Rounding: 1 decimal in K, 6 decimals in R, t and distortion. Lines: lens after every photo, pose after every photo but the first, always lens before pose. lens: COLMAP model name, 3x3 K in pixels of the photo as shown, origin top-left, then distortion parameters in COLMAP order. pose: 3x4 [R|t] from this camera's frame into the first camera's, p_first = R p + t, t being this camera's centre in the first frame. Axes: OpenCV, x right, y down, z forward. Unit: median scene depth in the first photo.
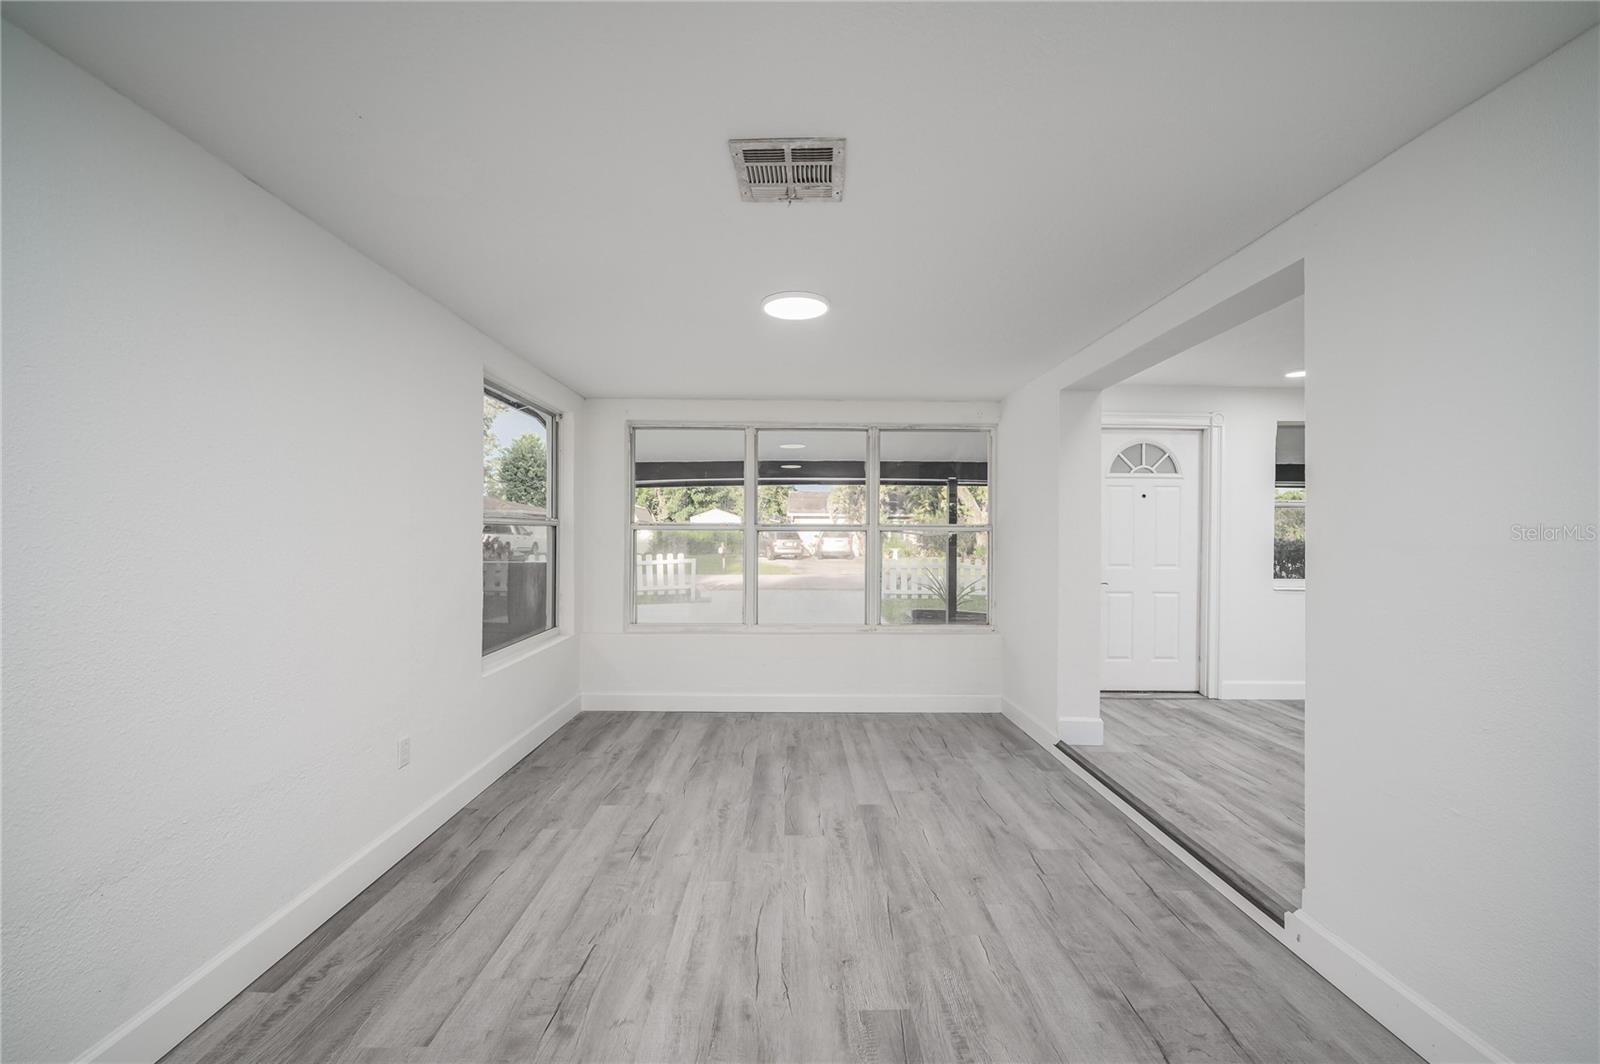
lens RADIAL K [[648.5, 0, 795.1], [0, 648.5, 532.2], [0, 0, 1]] dist [0.002266, -0.000020]
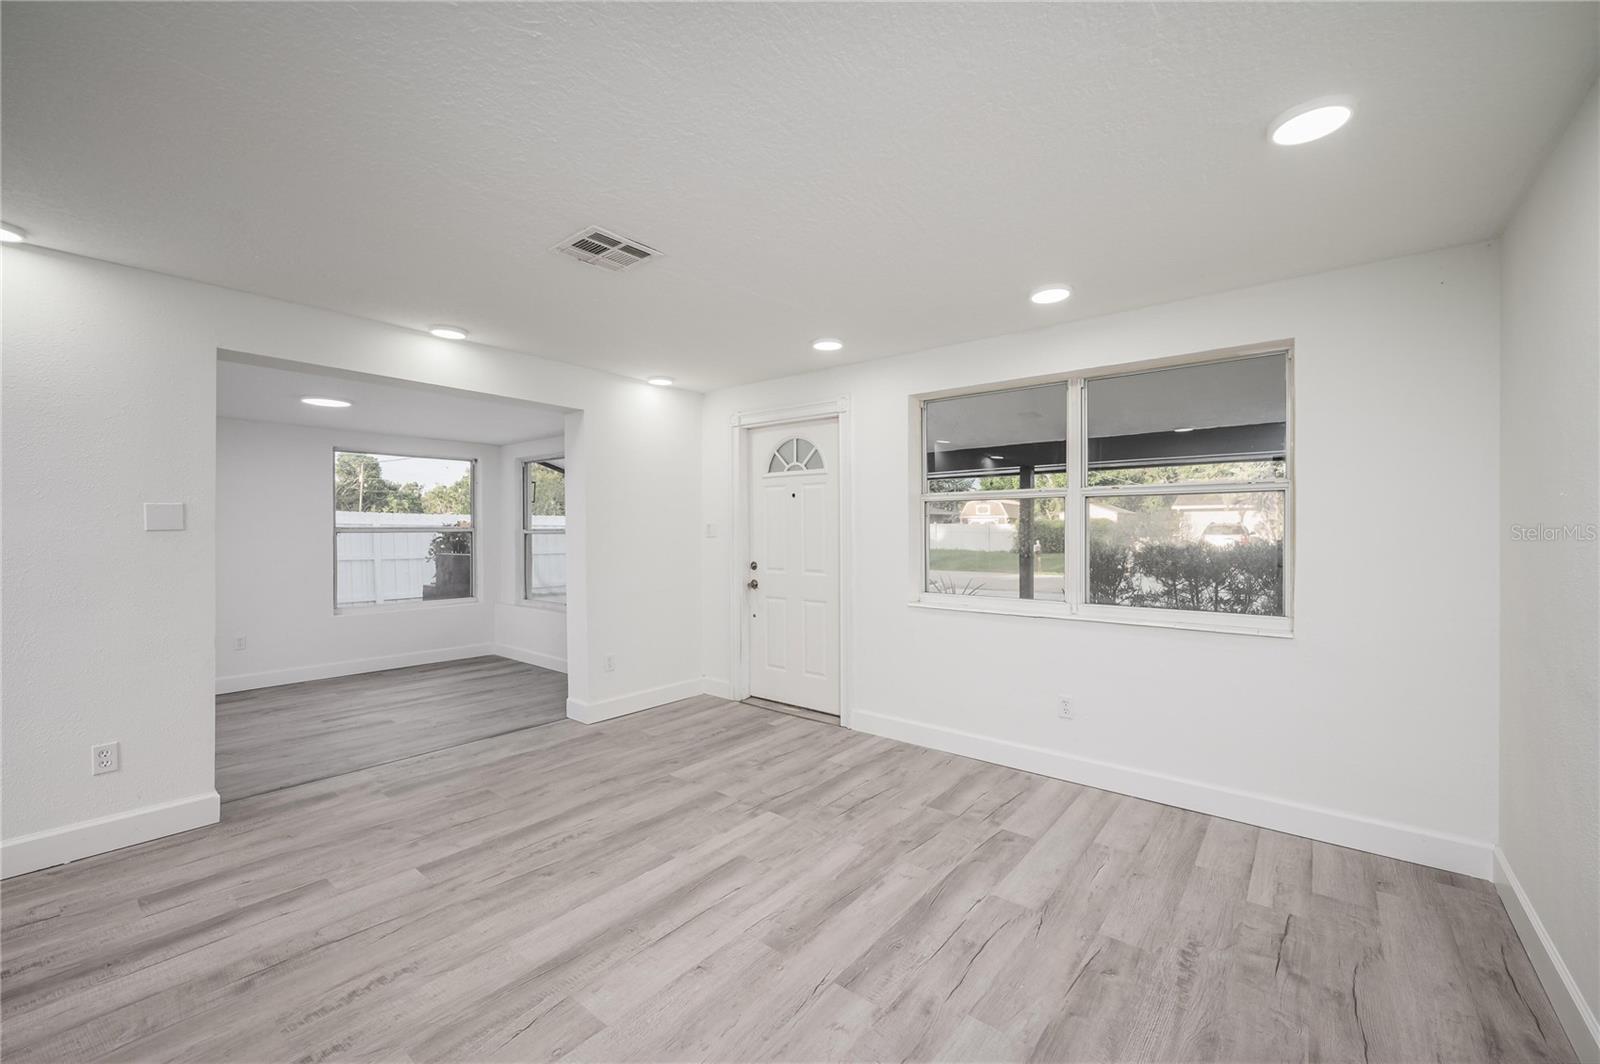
lens RADIAL K [[648.5, 0, 790.3], [0, 648.5, 527.6], [0, 0, 1]] dist [0.002266, -0.000020]
pose [[0.777360, 0.002432, -0.629051, 1.258617], [0.002186, 0.999976, 0.006567, -0.017871], [0.629052, -0.006479, 0.777337, 0.312089]]
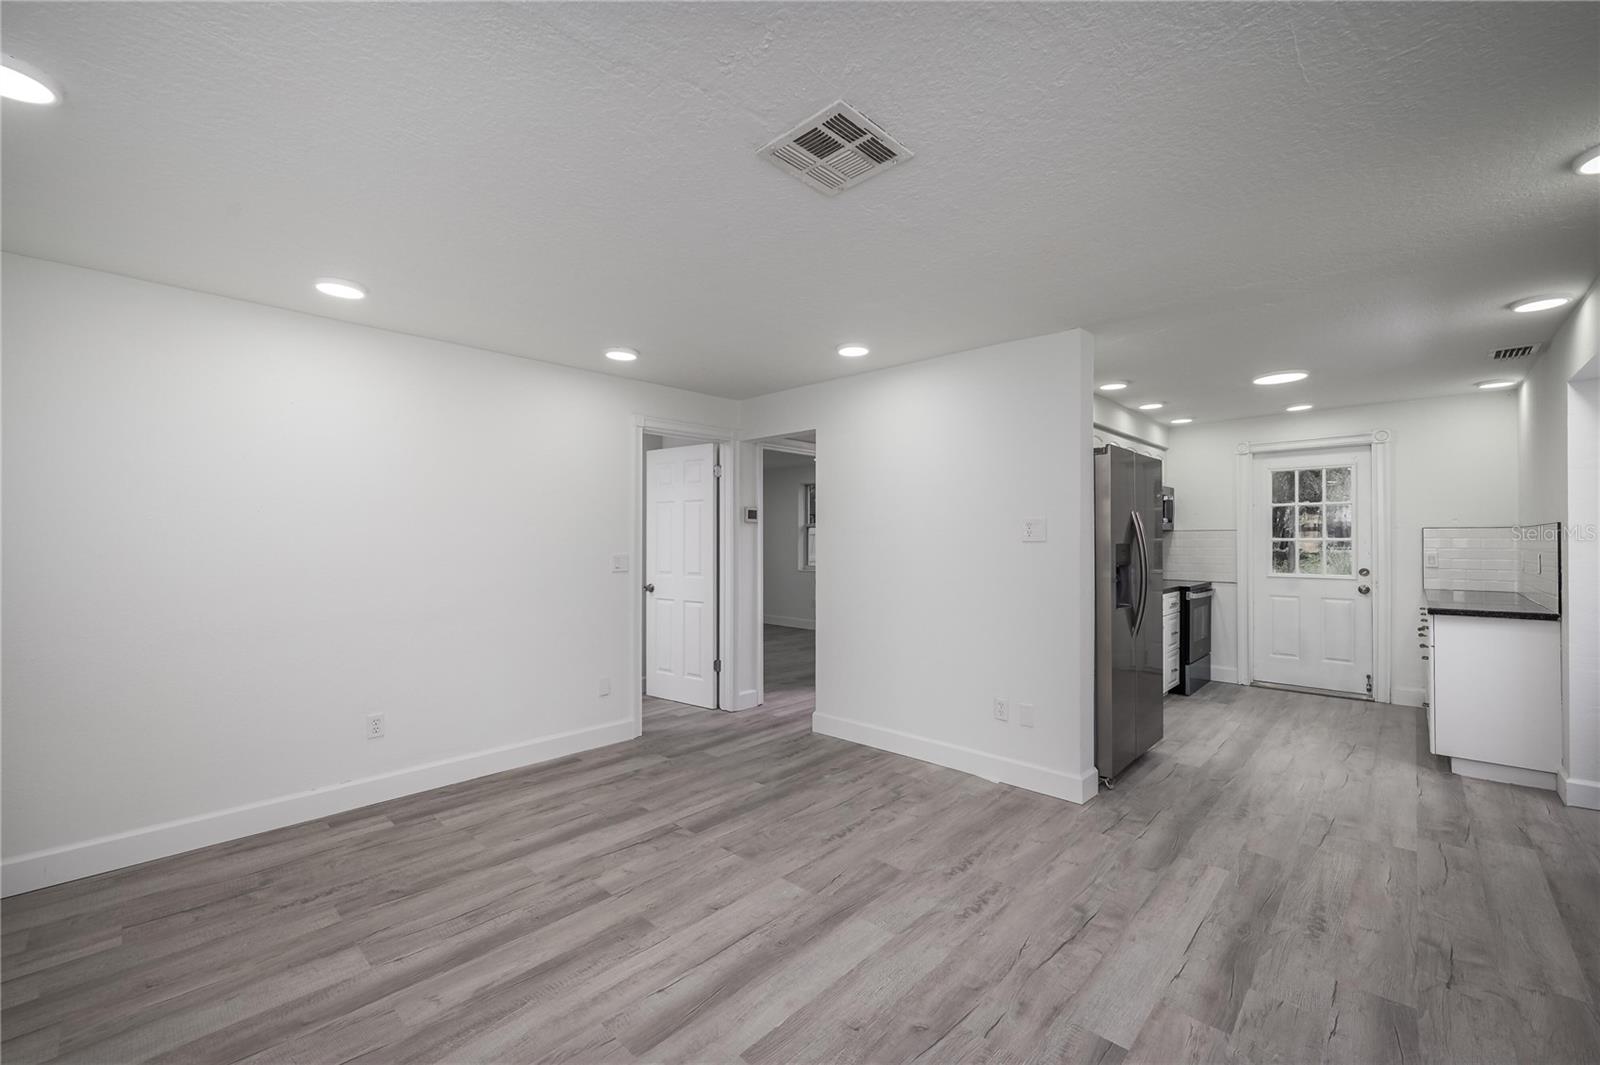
lens RADIAL K [[648.5, 0, 781.3], [0, 648.5, 526.3], [0, 0, 1]] dist [0.002266, -0.000020]
pose [[-0.717438, 0.021477, 0.696291, 0.526844], [-0.002541, 0.999437, -0.033446, -0.007098], [-0.696618, -0.025765, -0.716980, 0.959027]]
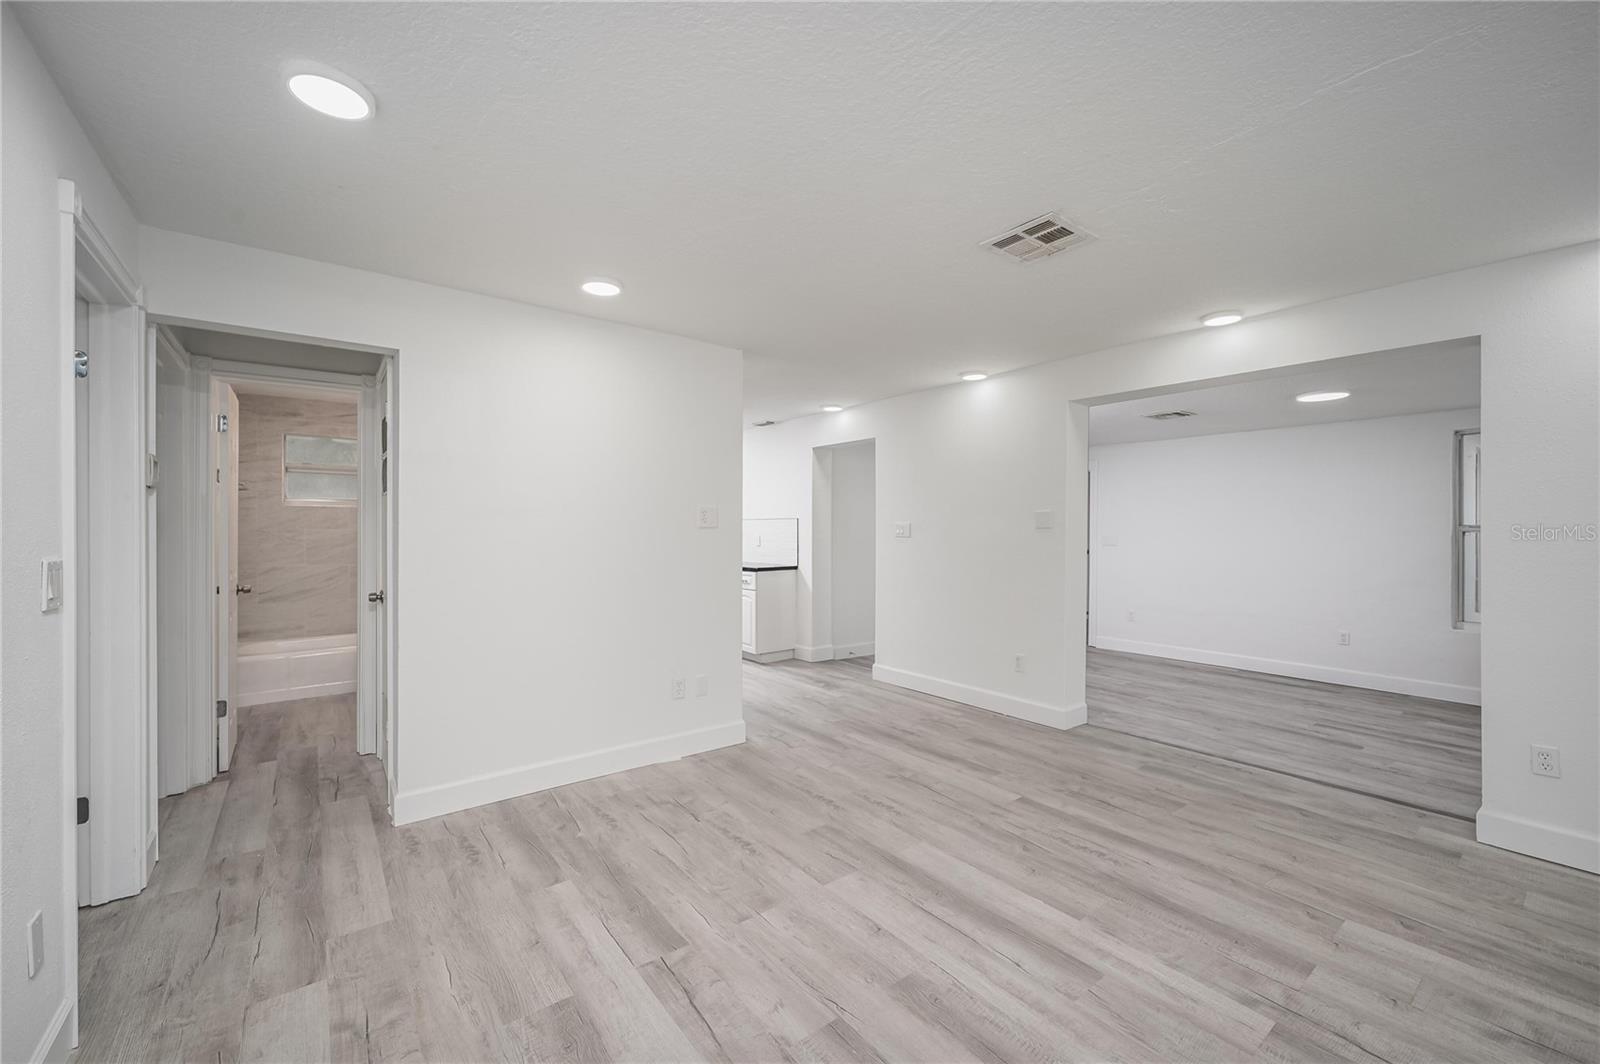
lens RADIAL K [[648.5, 0, 823.4], [0, 648.5, 536.5], [0, 0, 1]] dist [0.002266, -0.000020]
pose [[-0.777571, 0.010609, -0.628705, 1.264528], [0.007527, 0.999943, 0.007563, -0.010803], [0.628750, 0.001148, -0.777607, 0.959825]]
